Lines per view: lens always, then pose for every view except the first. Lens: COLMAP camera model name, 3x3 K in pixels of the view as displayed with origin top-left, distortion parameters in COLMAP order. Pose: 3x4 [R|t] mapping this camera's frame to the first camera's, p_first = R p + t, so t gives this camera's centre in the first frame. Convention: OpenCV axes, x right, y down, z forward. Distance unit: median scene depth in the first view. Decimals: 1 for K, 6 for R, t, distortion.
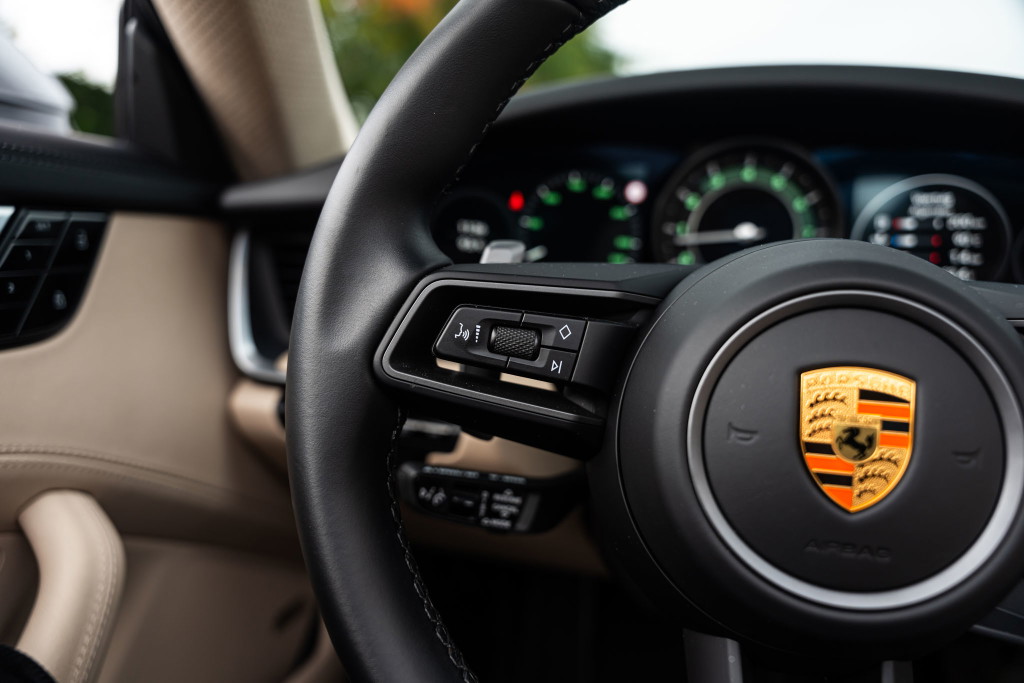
lens RADIAL K [[665.3, 0, 520.6], [0, 665.3, 338.2], [0, 0, 1]] dist [0.015455, -0.007556]
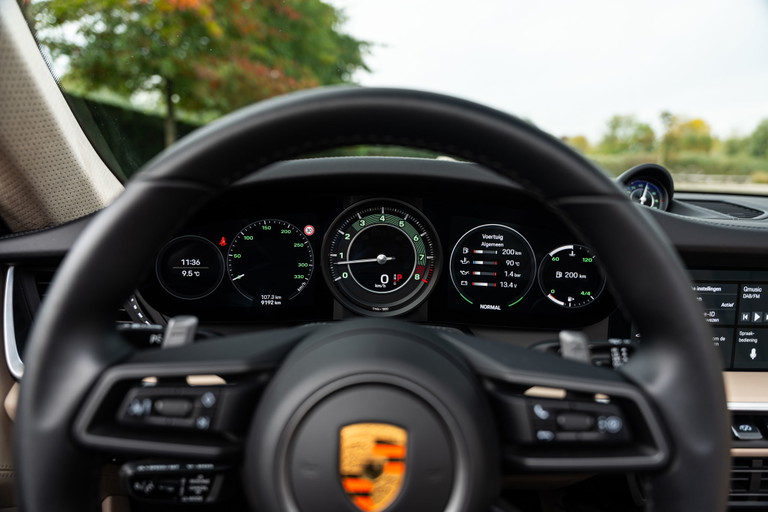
lens RADIAL K [[499.0, 0, 385.5], [0, 499.0, 262.1], [0, 0, 1]] dist [0.015455, -0.007556]
pose [[0.982461, -0.042379, 0.181587, 0.204443], [0.039052, 0.998998, 0.021858, -0.253287], [-0.182331, -0.014383, 0.983132, -0.159998]]
